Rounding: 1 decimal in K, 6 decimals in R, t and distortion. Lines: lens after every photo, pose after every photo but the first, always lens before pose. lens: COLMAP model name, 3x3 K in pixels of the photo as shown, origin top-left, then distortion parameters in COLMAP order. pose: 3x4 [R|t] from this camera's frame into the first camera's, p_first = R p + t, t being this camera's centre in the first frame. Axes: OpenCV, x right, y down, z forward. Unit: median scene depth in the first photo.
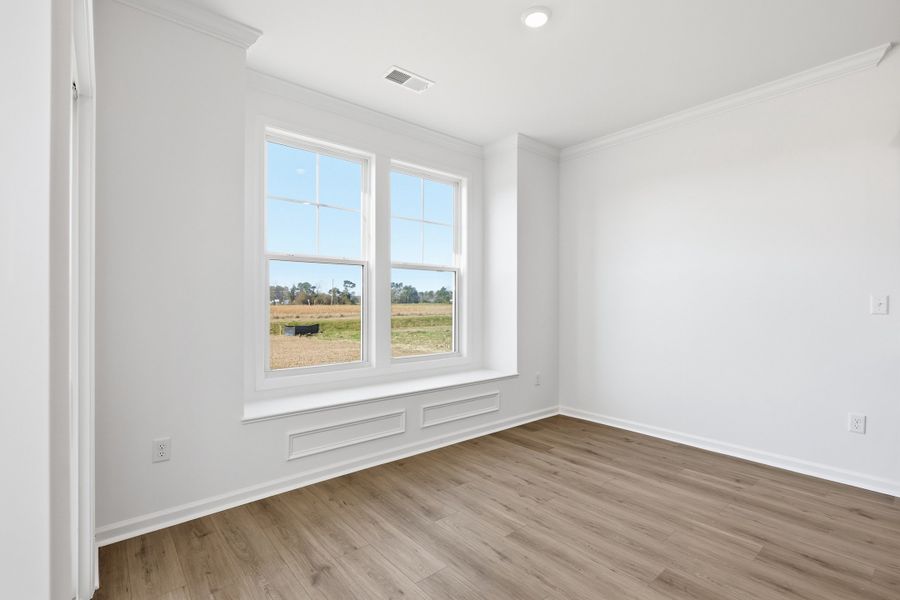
lens RADIAL K [[413.1, 0, 457.1], [0, 413.1, 301.6], [0, 0, 1]] dist [-0.001485, -0.000057]
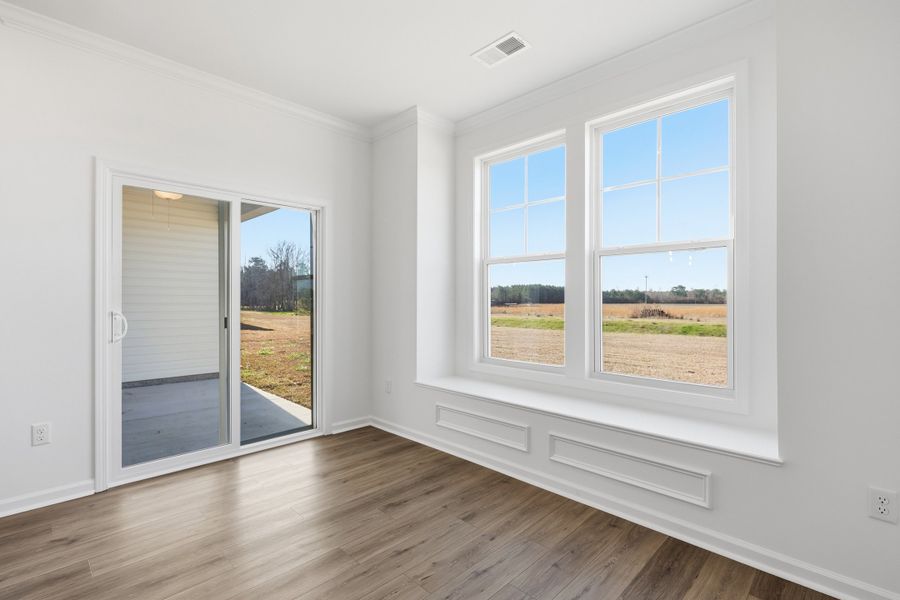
lens RADIAL K [[413.1, 0, 457.1], [0, 413.1, 301.6], [0, 0, 1]] dist [-0.001485, -0.000057]
pose [[0.088829, -0.000461, -0.996047, 0.778954], [0.001487, 0.999999, -0.000331, 0.004118], [0.996046, -0.001452, 0.088830, 0.852815]]
